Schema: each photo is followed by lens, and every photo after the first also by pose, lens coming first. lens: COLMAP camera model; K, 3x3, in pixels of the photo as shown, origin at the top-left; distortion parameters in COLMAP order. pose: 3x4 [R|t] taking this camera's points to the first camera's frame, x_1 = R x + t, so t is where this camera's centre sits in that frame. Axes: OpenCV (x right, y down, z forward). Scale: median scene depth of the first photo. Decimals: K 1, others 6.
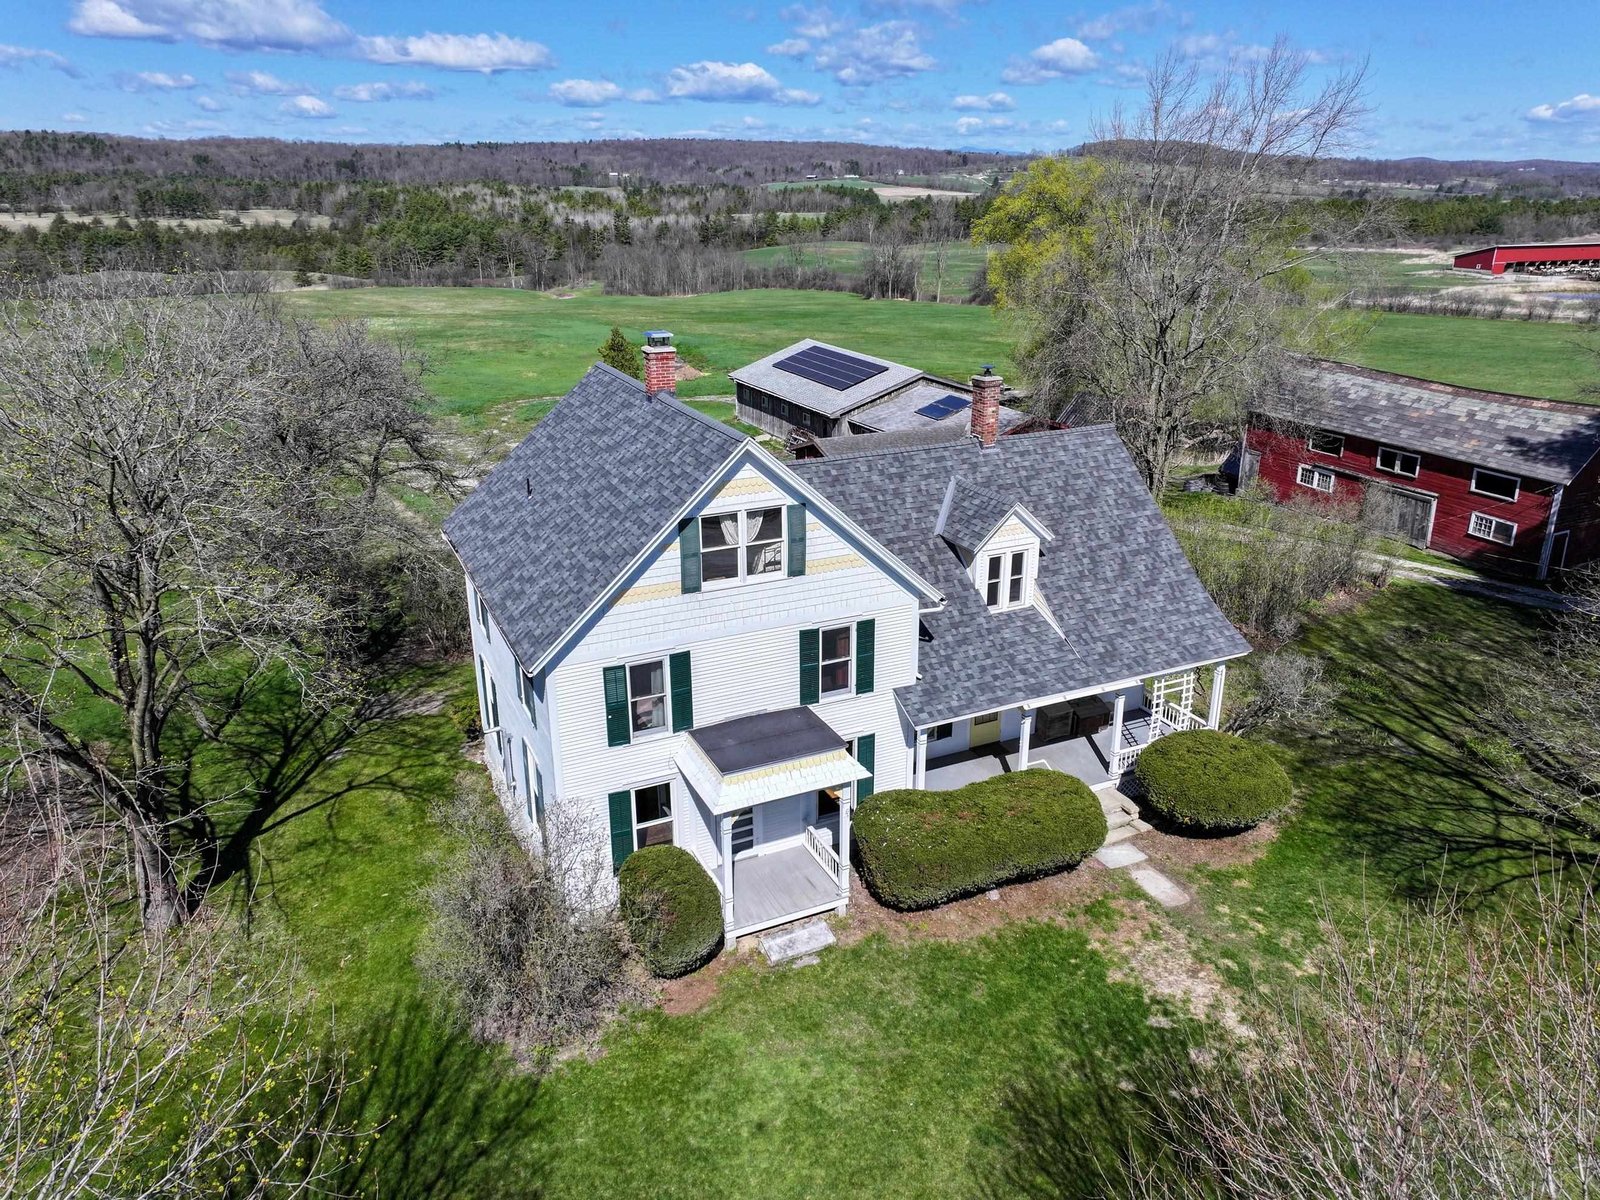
lens RADIAL K [[1133.7, 0, 812.5], [0, 1133.7, 590.0], [0, 0, 1]] dist [0.001737, 0.011660]
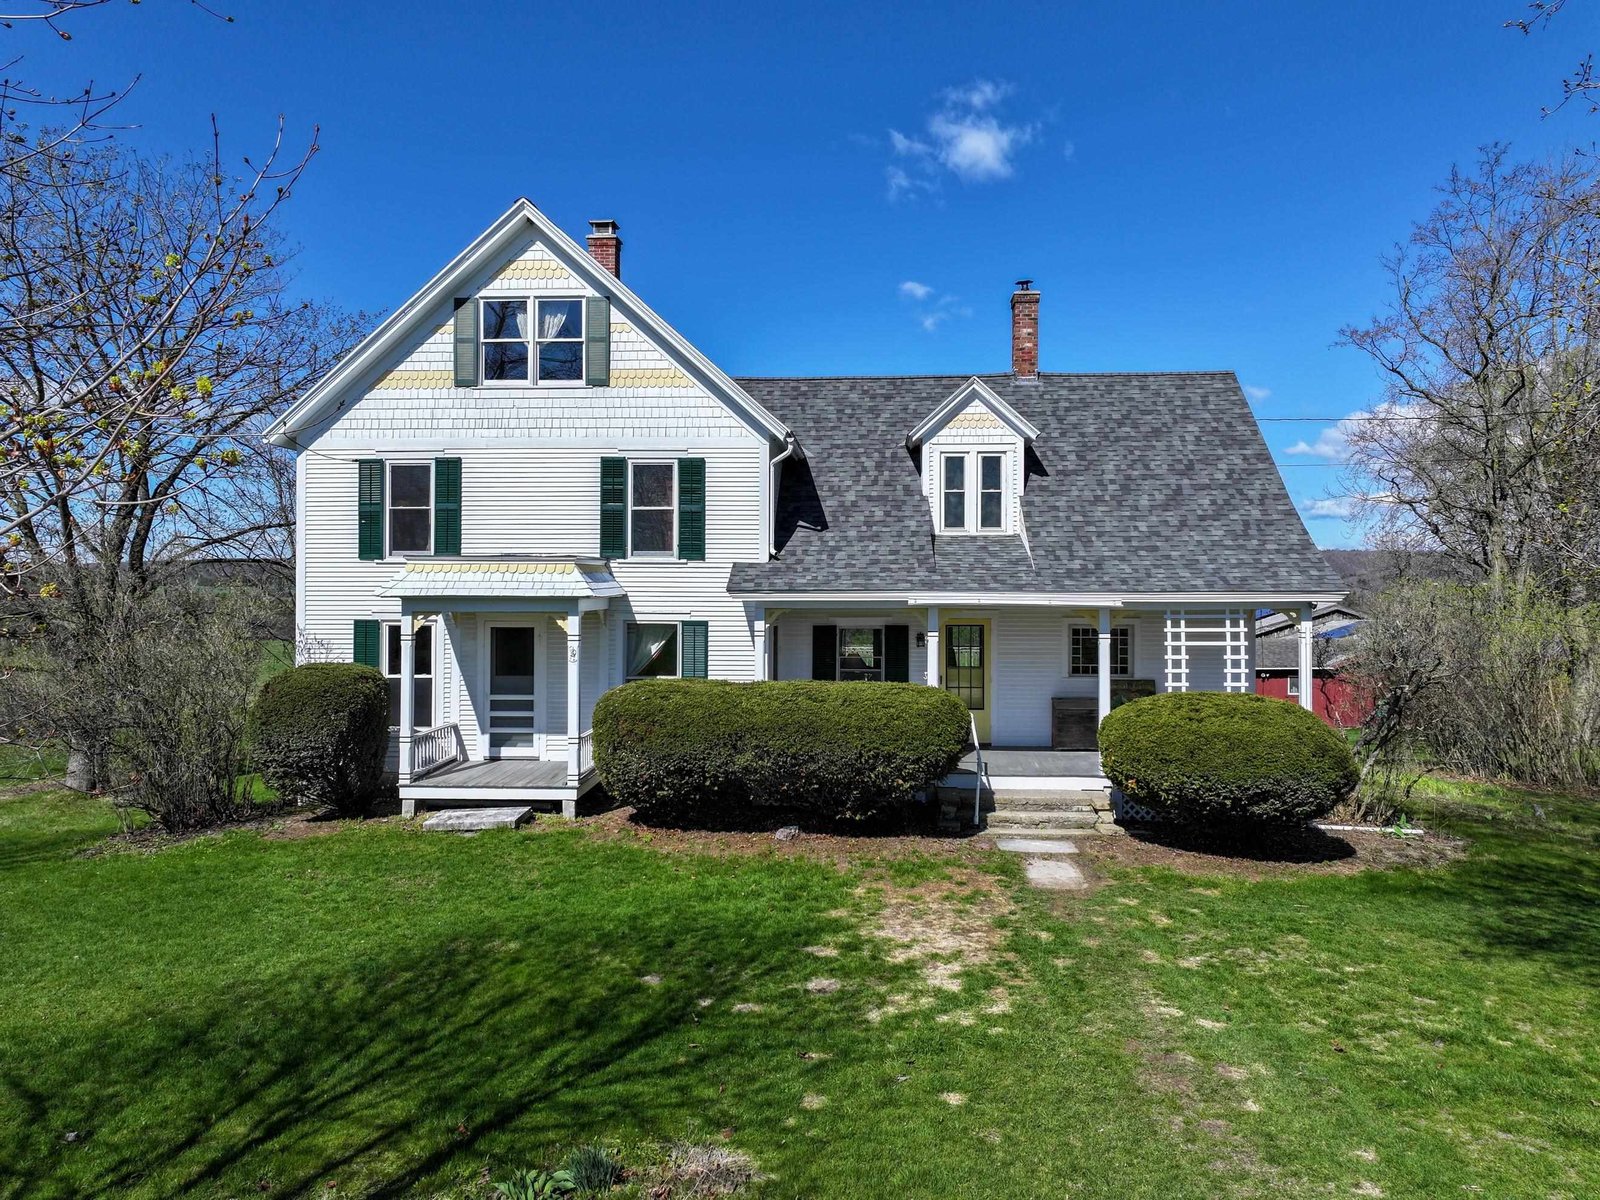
lens RADIAL K [[1133.7, 0, 819.4], [0, 1133.7, 600.3], [0, 0, 1]] dist [0.001737, 0.011660]
pose [[0.876650, 0.004870, -0.481105, 0.434937], [-0.166926, 0.940916, -0.294641, 0.290225], [0.451244, 0.338606, 0.825666, 0.362916]]
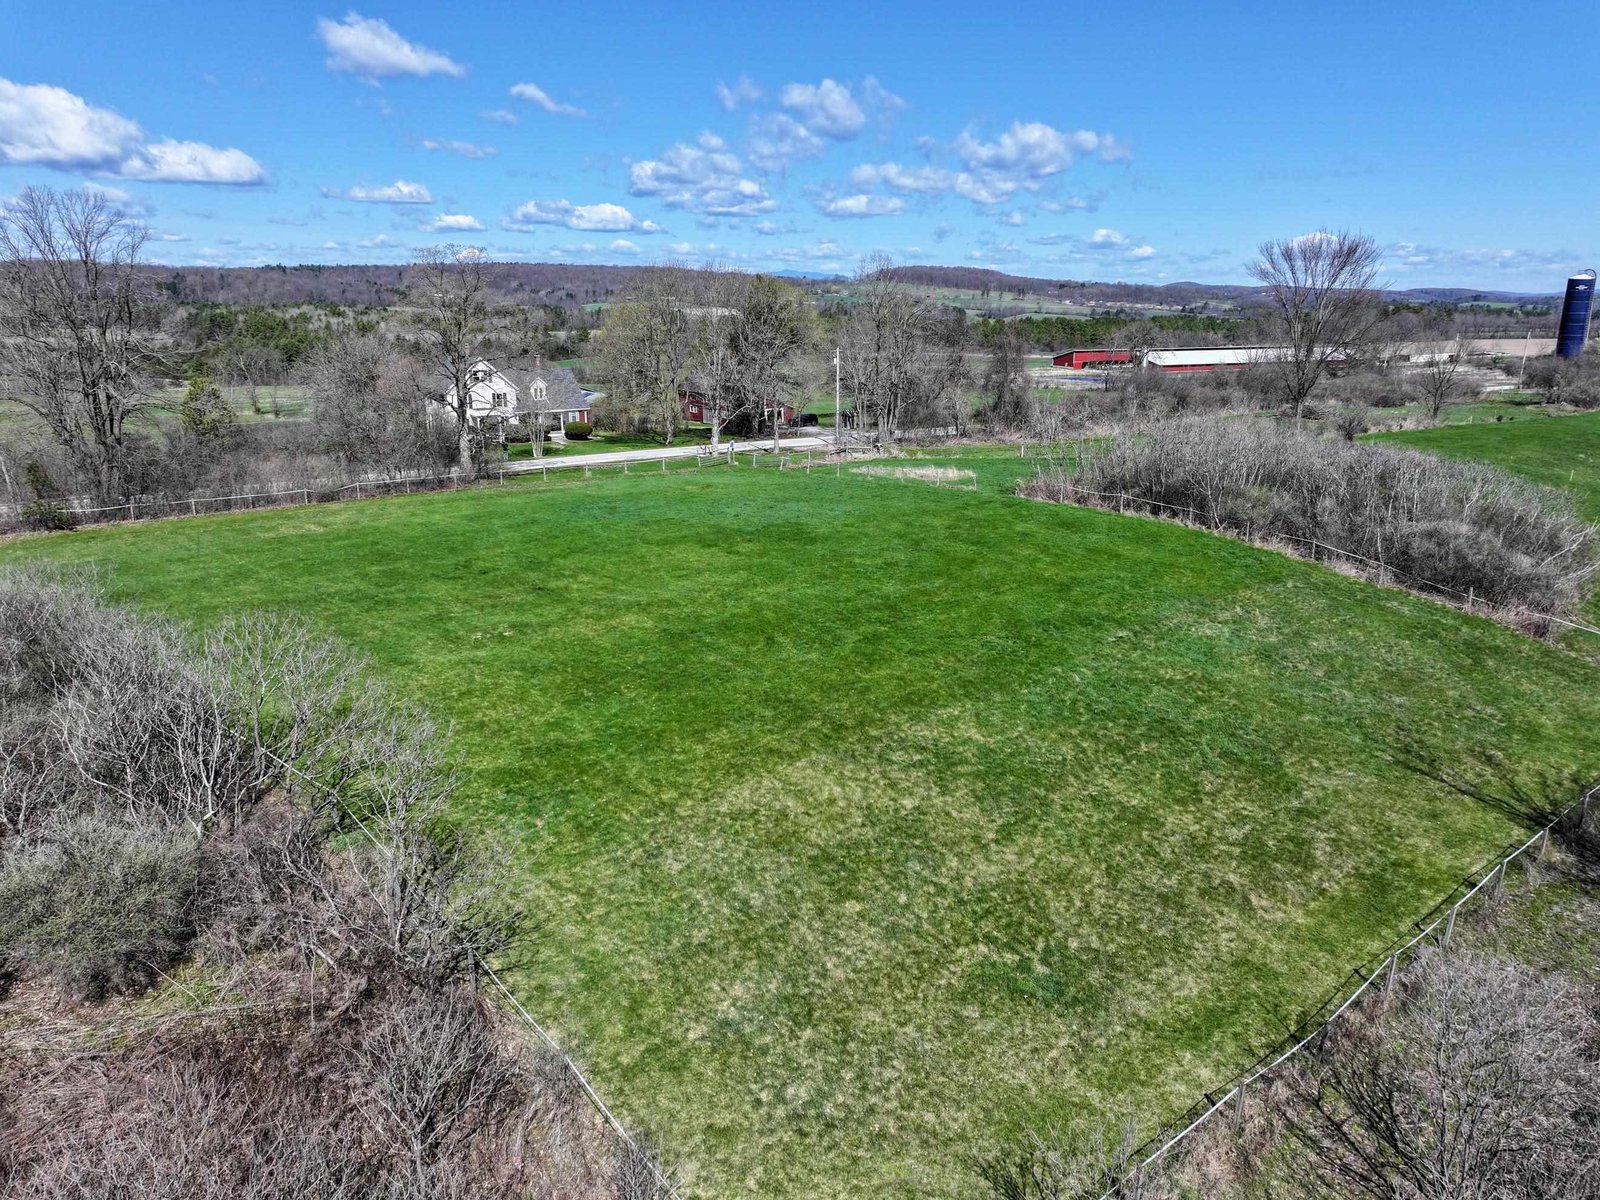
lens RADIAL K [[1133.7, 0, 808.3], [0, 1133.7, 598.9], [0, 0, 1]] dist [0.001737, 0.011660]
pose [[0.989840, -0.035805, 0.137606, 0.621770], [0.047934, 0.995153, -0.085860, 1.369779], [-0.133865, 0.091583, 0.986759, -3.987497]]
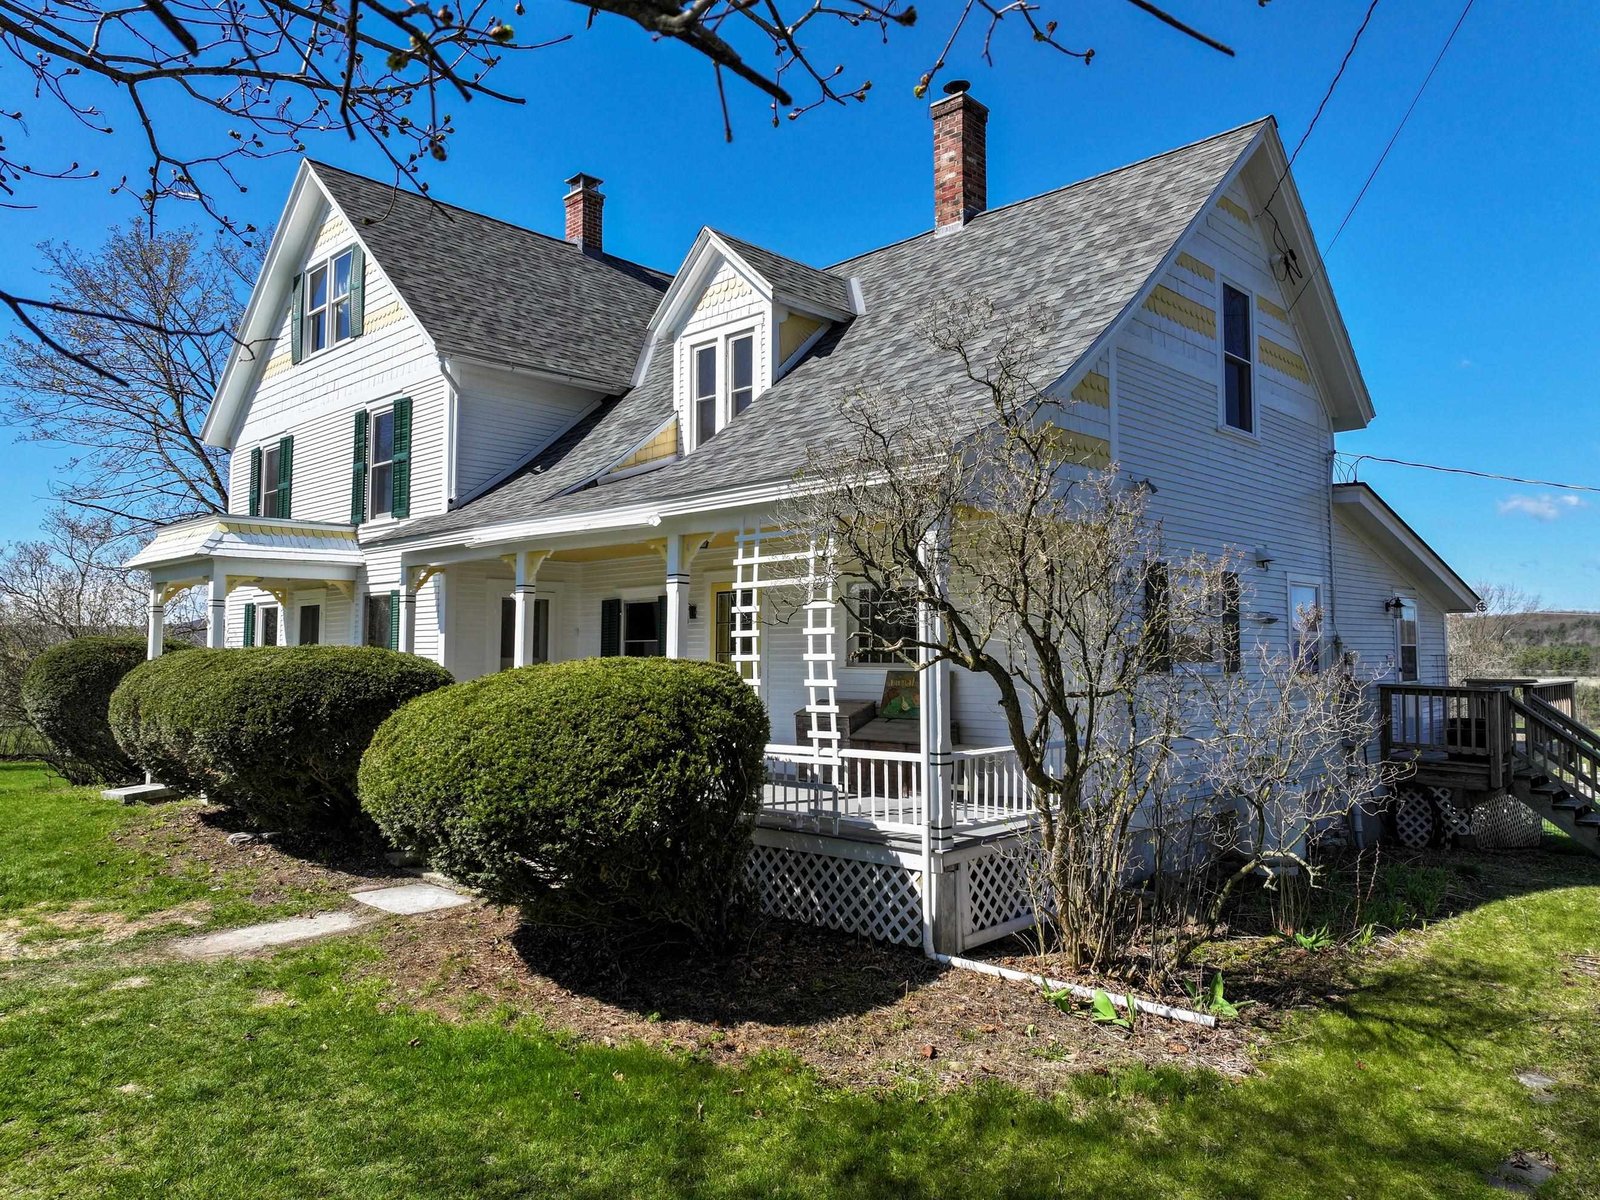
lens RADIAL K [[1133.7, 0, 796.7], [0, 1133.7, 603.9], [0, 0, 1]] dist [0.001737, 0.011660]
pose [[0.344531, -0.045923, -0.937651, 0.647479], [-0.323450, 0.931839, -0.164487, 0.150207], [0.881294, 0.359954, 0.306194, 0.898053]]
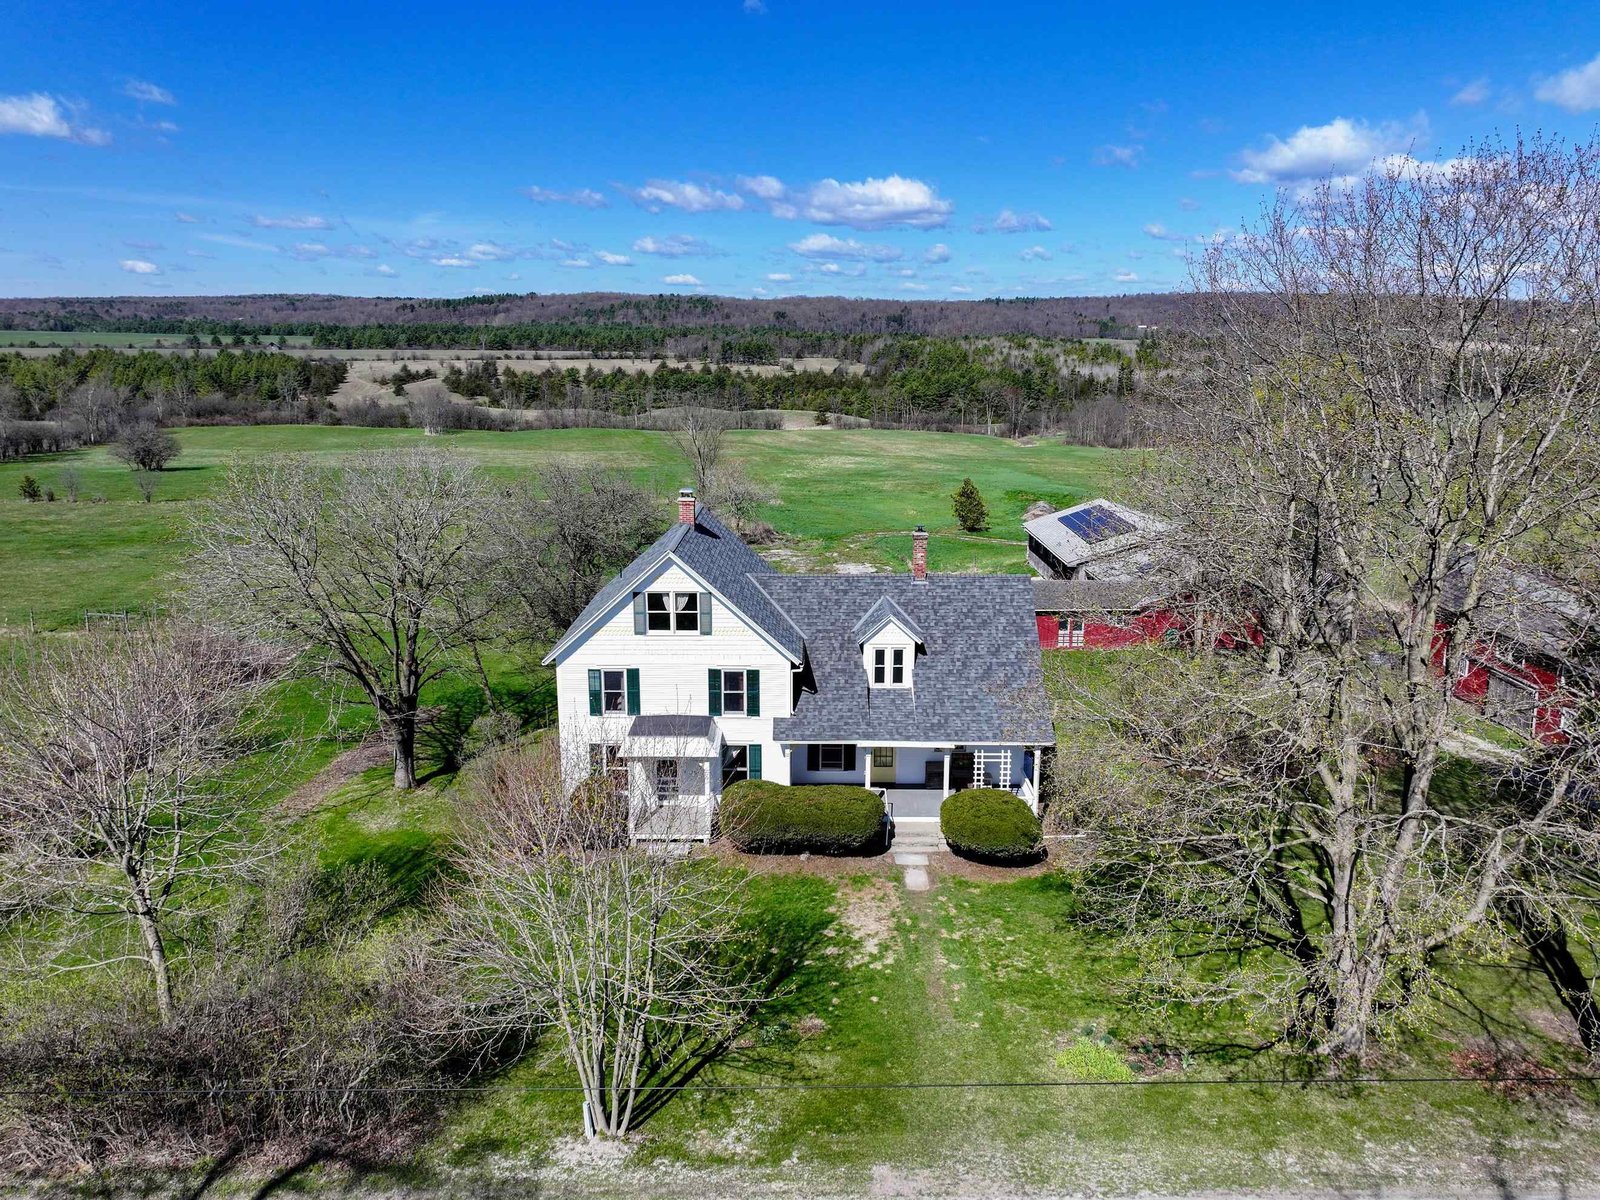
lens RADIAL K [[1133.7, 0, 803.6], [0, 1133.7, 591.9], [0, 0, 1]] dist [0.001737, 0.011660]
pose [[0.899365, 0.102053, -0.425120, 0.683145], [-0.152447, 0.984549, -0.086161, 0.039264], [0.409758, 0.142298, 0.901027, -0.390847]]
